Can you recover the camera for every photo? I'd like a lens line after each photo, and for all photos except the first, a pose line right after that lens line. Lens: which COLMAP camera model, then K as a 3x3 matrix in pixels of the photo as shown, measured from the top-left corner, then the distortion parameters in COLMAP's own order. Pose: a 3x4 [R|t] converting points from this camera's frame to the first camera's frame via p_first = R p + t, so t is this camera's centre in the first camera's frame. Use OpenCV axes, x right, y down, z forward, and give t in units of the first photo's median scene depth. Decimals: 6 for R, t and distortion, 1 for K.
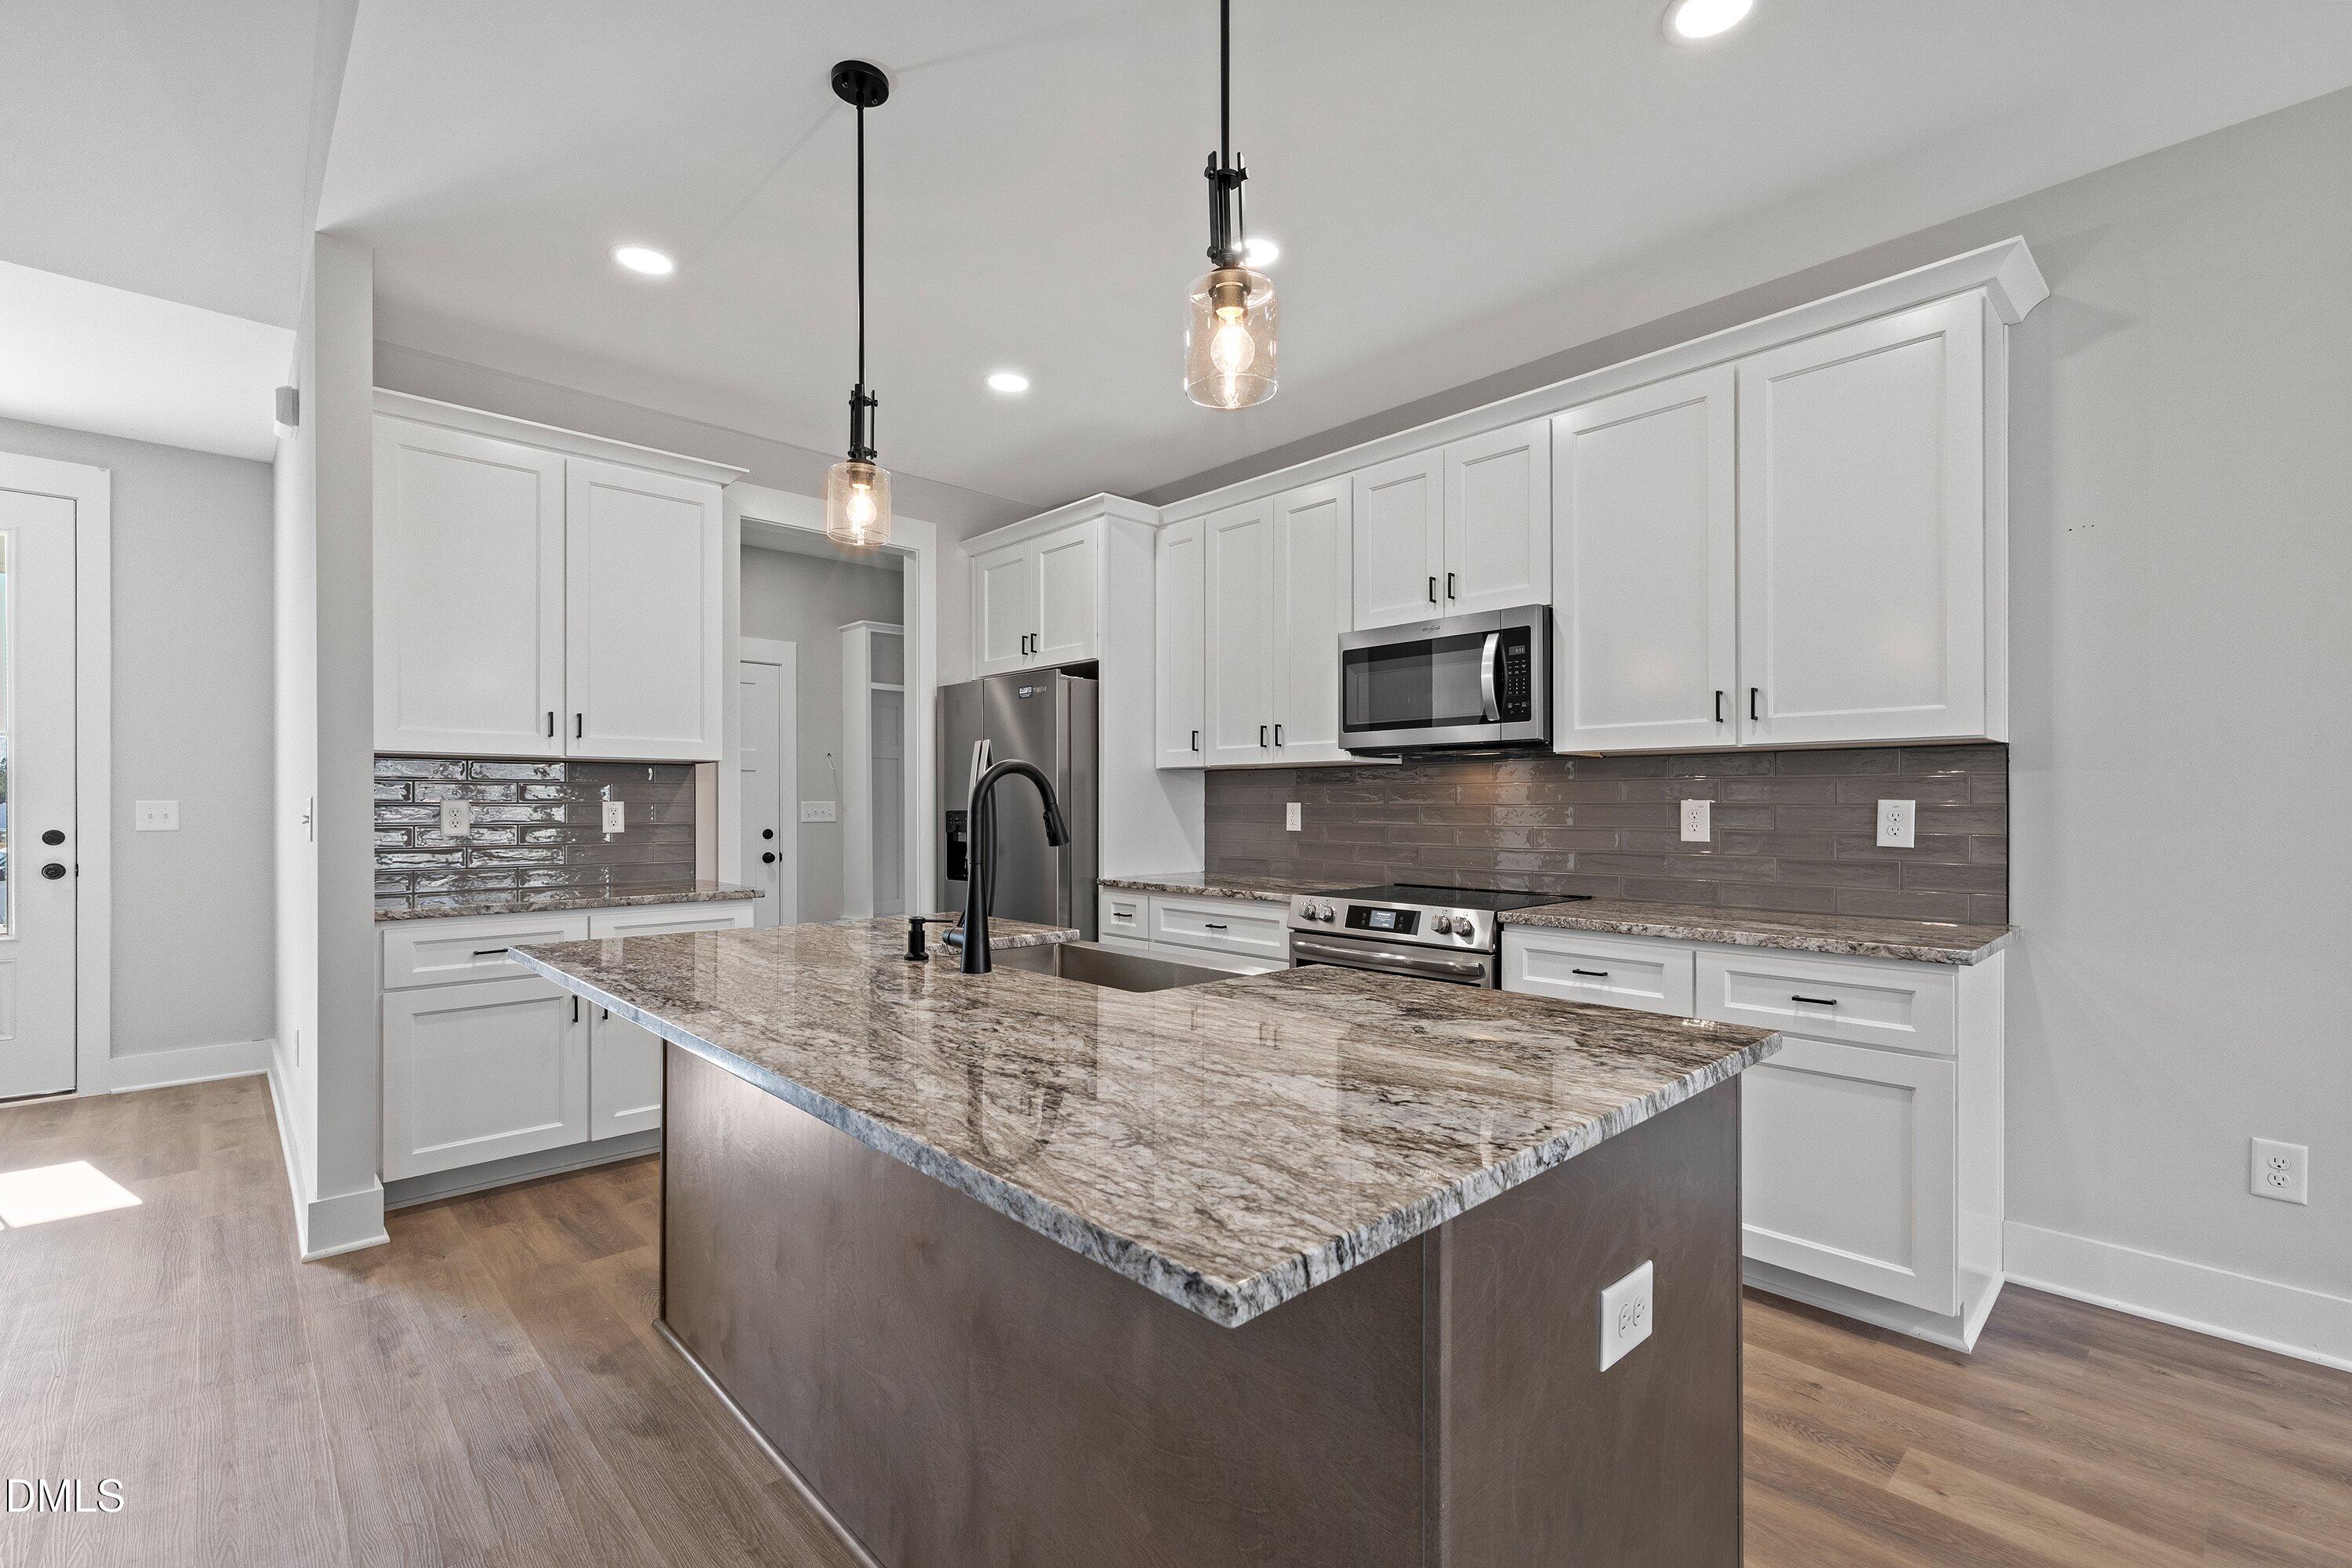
lens RADIAL K [[1014.9, 0, 1191.7], [0, 1014.9, 798.7], [0, 0, 1]] dist [0.001163, -0.000135]
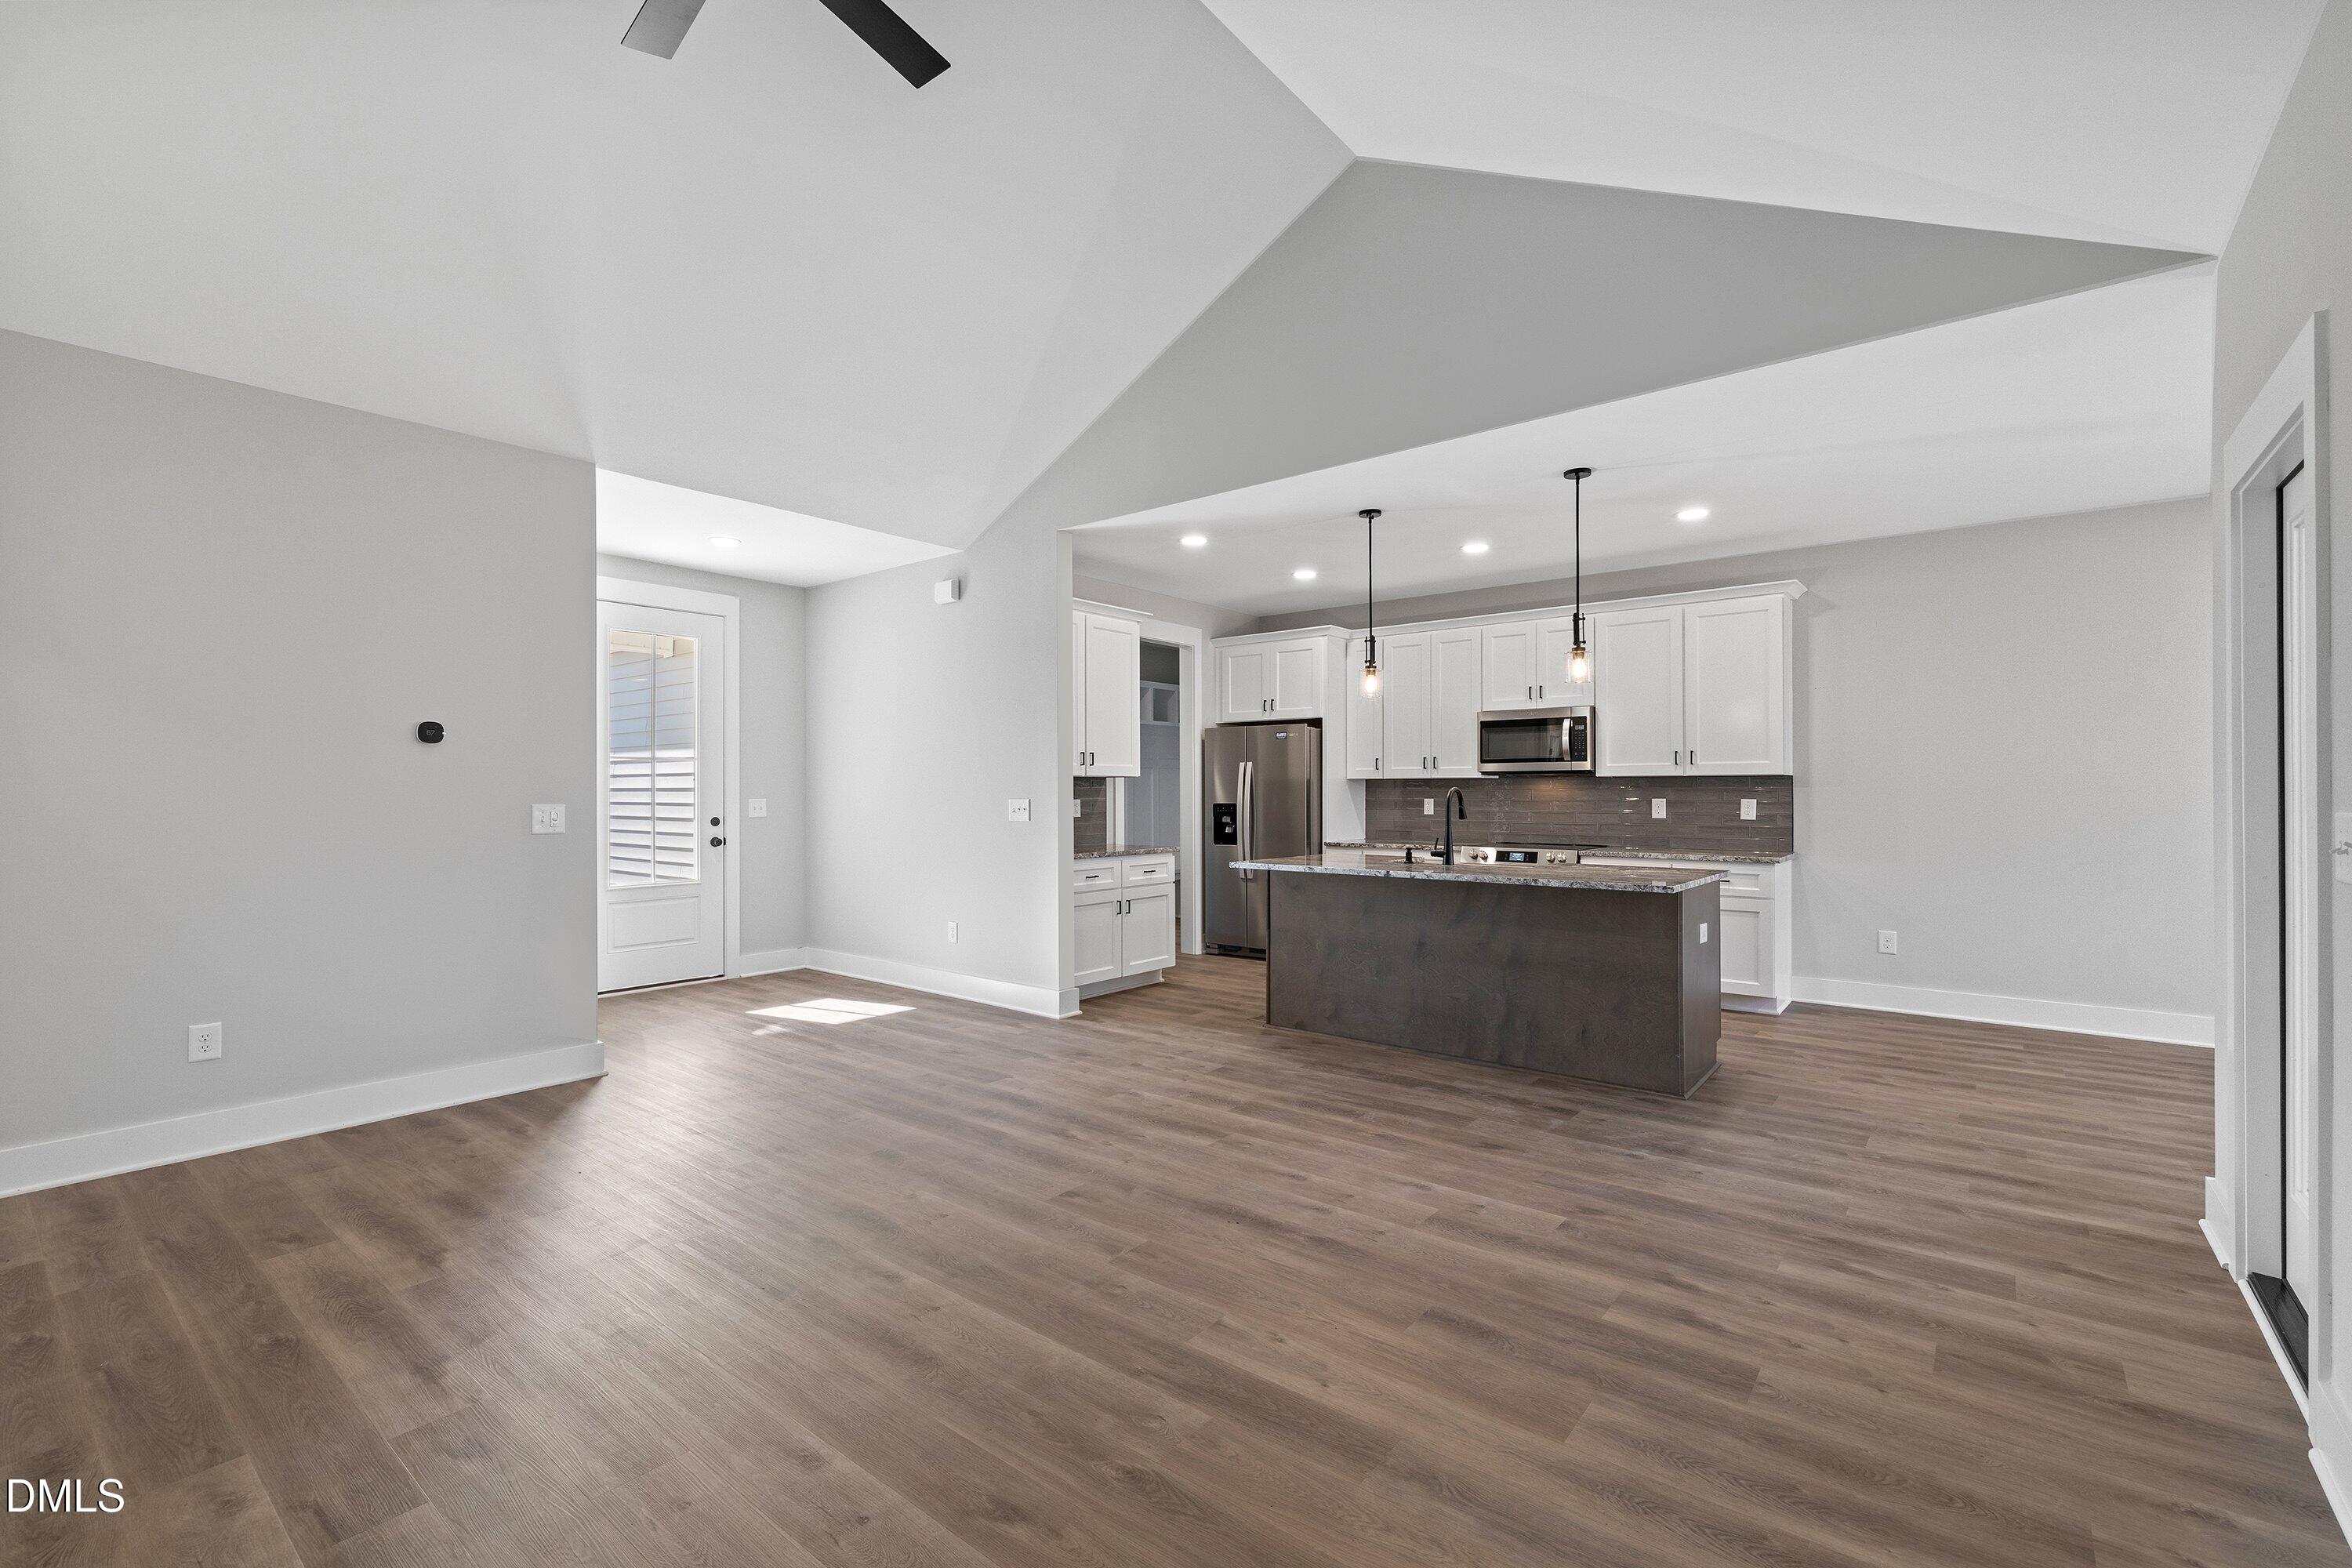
lens RADIAL K [[1014.9, 0, 1196.5], [0, 1014.9, 778.0], [0, 0, 1]] dist [0.001163, -0.000135]
pose [[0.991378, 0.000484, 0.131030, -0.722255], [0.000561, 0.999968, -0.007935, -0.024794], [-0.131030, 0.007940, 0.991347, -0.950840]]
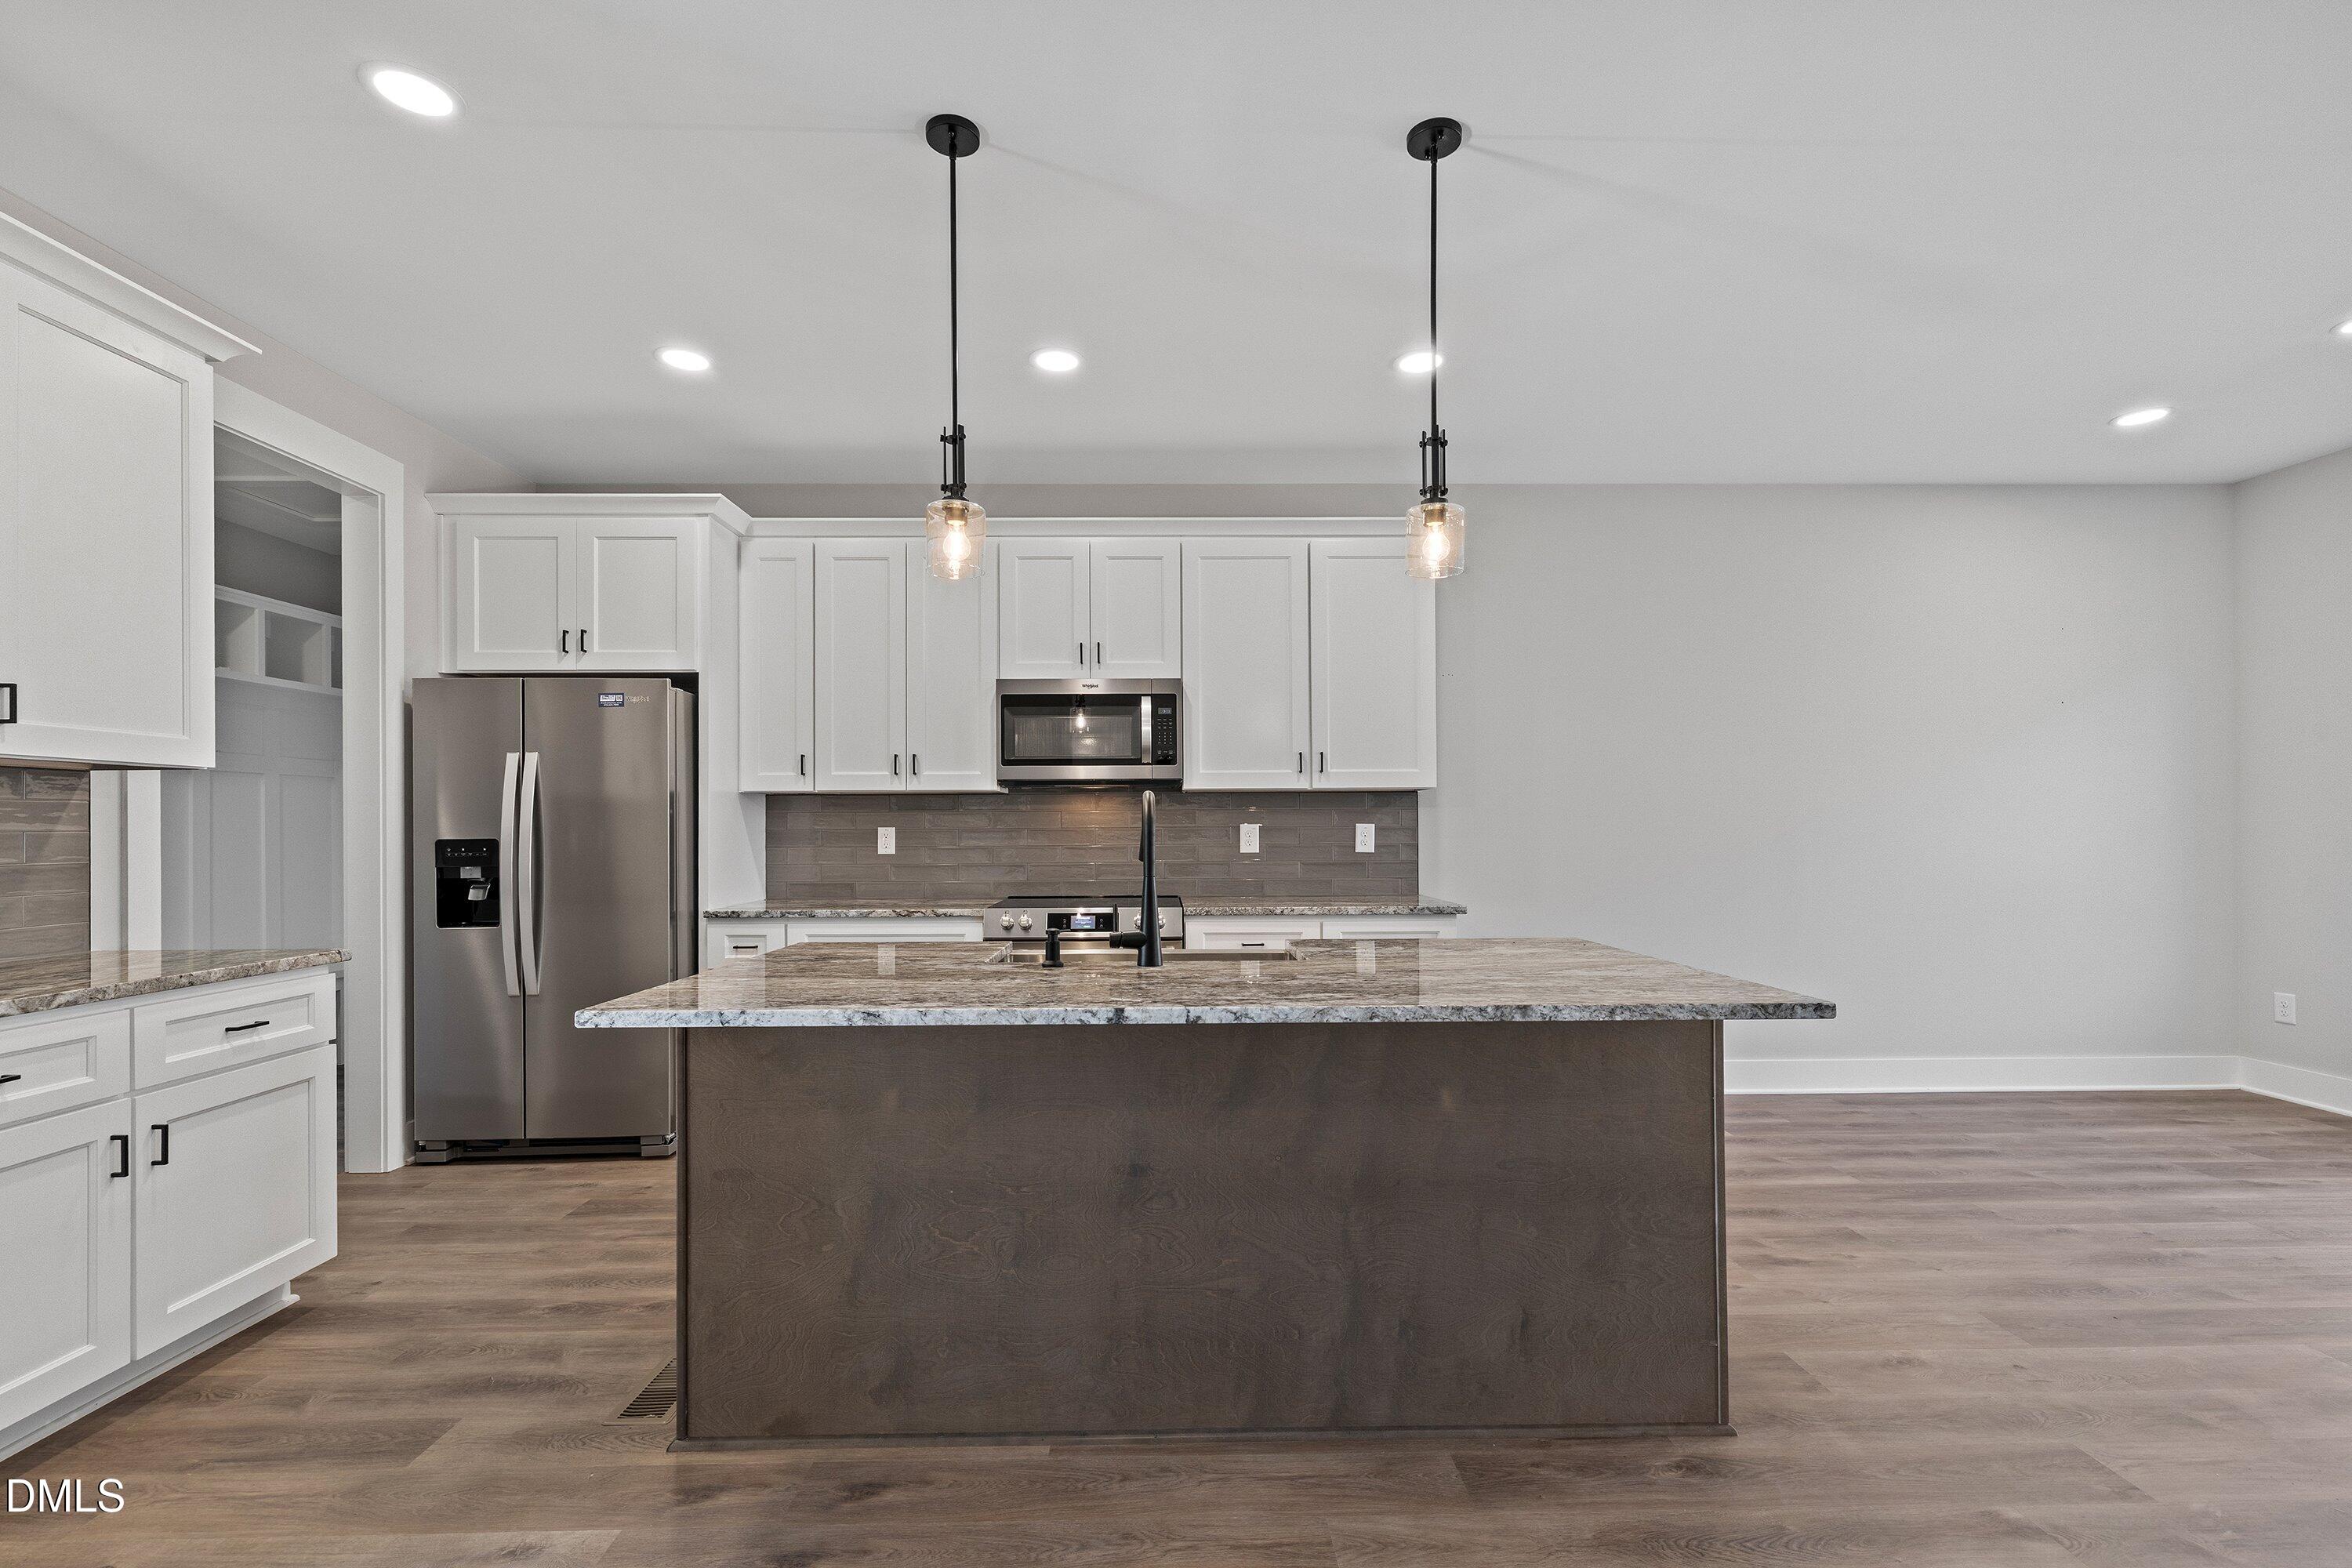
lens RADIAL K [[1014.9, 0, 1169.2], [0, 1014.9, 820.3], [0, 0, 1]] dist [0.001163, -0.000135]
pose [[0.686155, 0.001855, 0.727453, -0.626141], [0.001135, 0.999993, -0.003620, 0.000922], [-0.727455, 0.003309, 0.686148, 0.088187]]
